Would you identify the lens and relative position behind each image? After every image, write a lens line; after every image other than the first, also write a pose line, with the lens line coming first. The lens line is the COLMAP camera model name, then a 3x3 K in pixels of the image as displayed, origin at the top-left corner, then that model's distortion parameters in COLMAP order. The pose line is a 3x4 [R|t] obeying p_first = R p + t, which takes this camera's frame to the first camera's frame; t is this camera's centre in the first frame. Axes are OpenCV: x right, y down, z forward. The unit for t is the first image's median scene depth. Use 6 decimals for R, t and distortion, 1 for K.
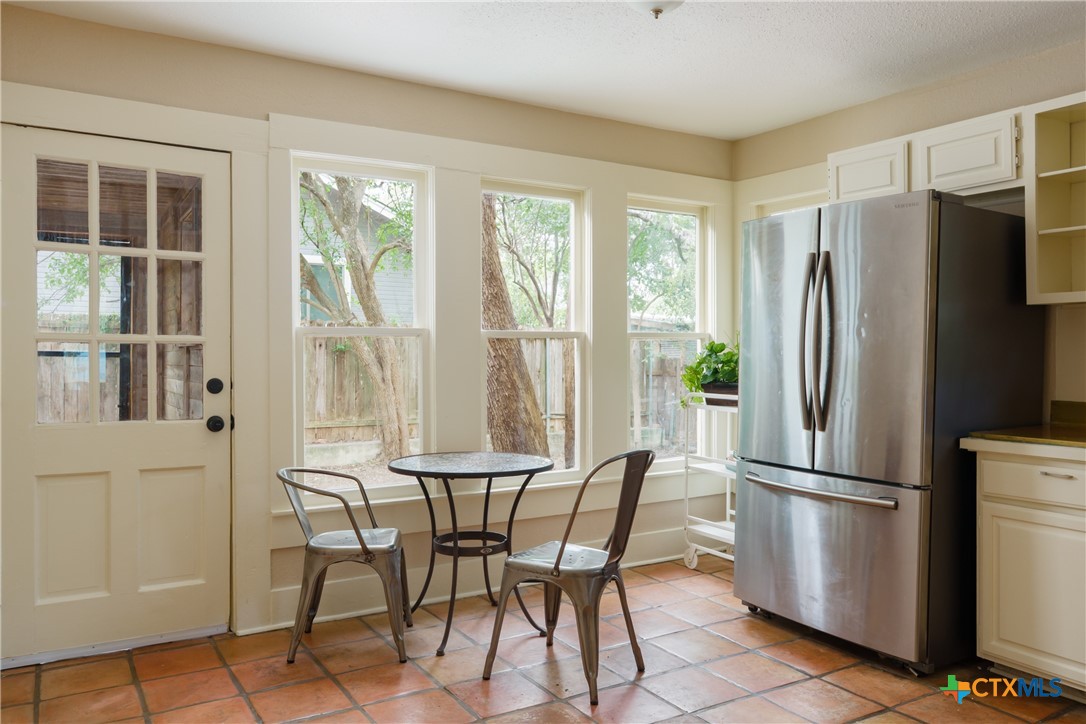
lens RADIAL K [[777.6, 0, 539.3], [0, 777.6, 365.6], [0, 0, 1]] dist [0.002363, -0.000230]
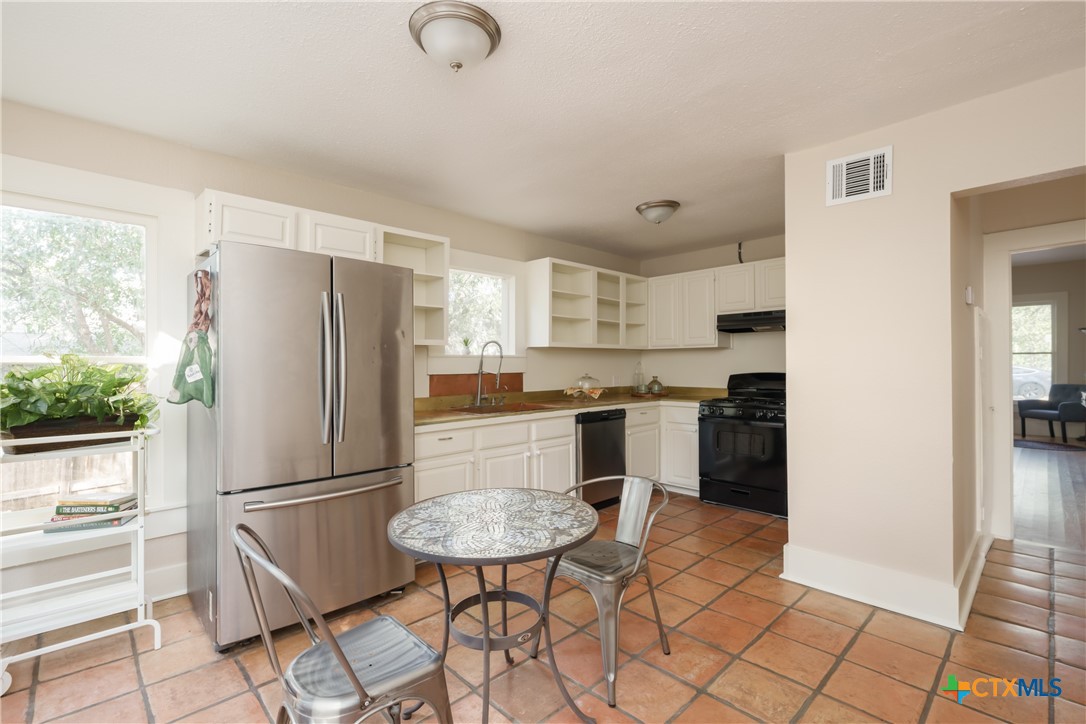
lens RADIAL K [[492.5, 0, 543.0], [0, 492.5, 362.0], [0, 0, 1]] dist [-0.000231, -0.000308]
pose [[-0.201411, 0.001323, 0.979506, -0.460642], [0.022623, 0.999739, 0.003302, -0.035964], [-0.979246, 0.022824, -0.201388, 0.858117]]
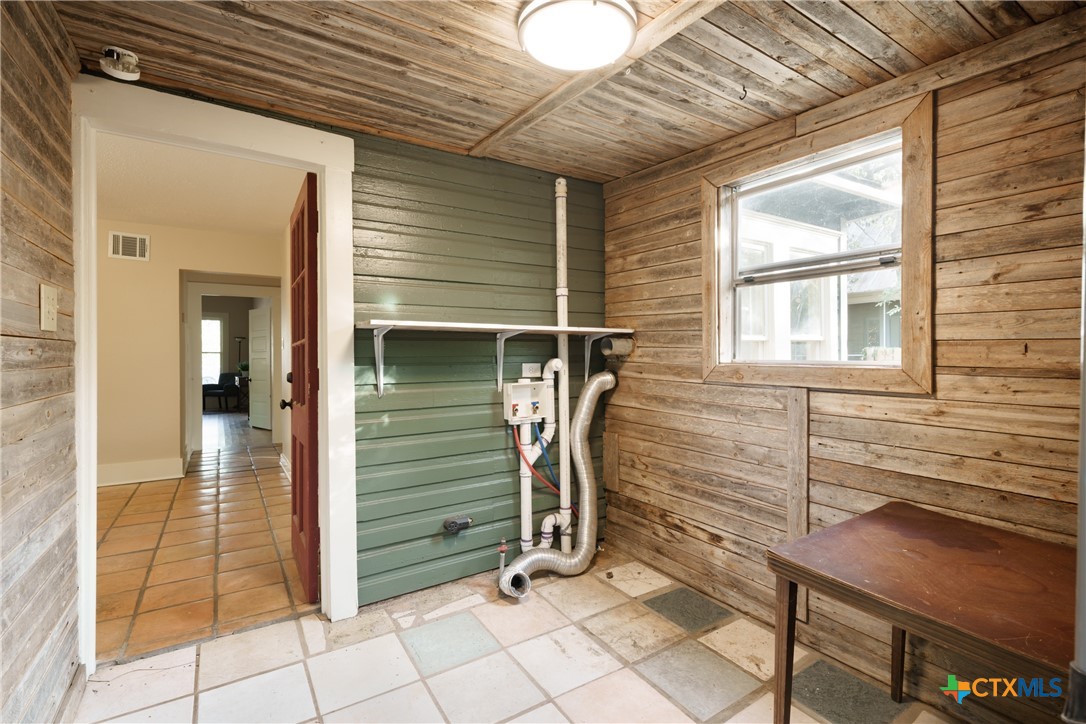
lens RADIAL K [[492.5, 0, 543.0], [0, 492.5, 362.0], [0, 0, 1]] dist [-0.000231, -0.000308]
pose [[-0.999904, 0.001103, -0.013815, -0.992330], [0.000835, 0.999811, 0.019436, -0.011638], [0.013834, 0.019423, -0.999716, 1.690758]]
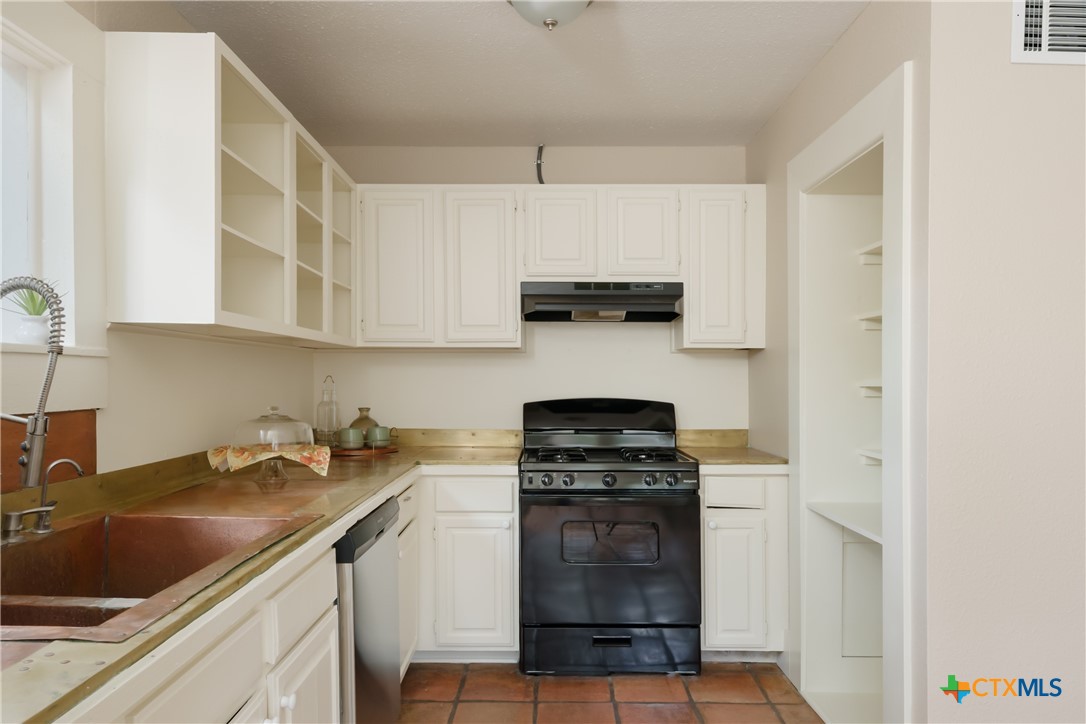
lens RADIAL K [[742.0, 0, 538.7], [0, 742.0, 391.5], [0, 0, 1]] dist [-0.001025, -0.000863]
pose [[-0.837818, -0.016598, 0.545697, 0.292761], [0.003341, 0.999363, 0.035527, -0.037723], [-0.545939, 0.031589, -0.837229, 0.953747]]
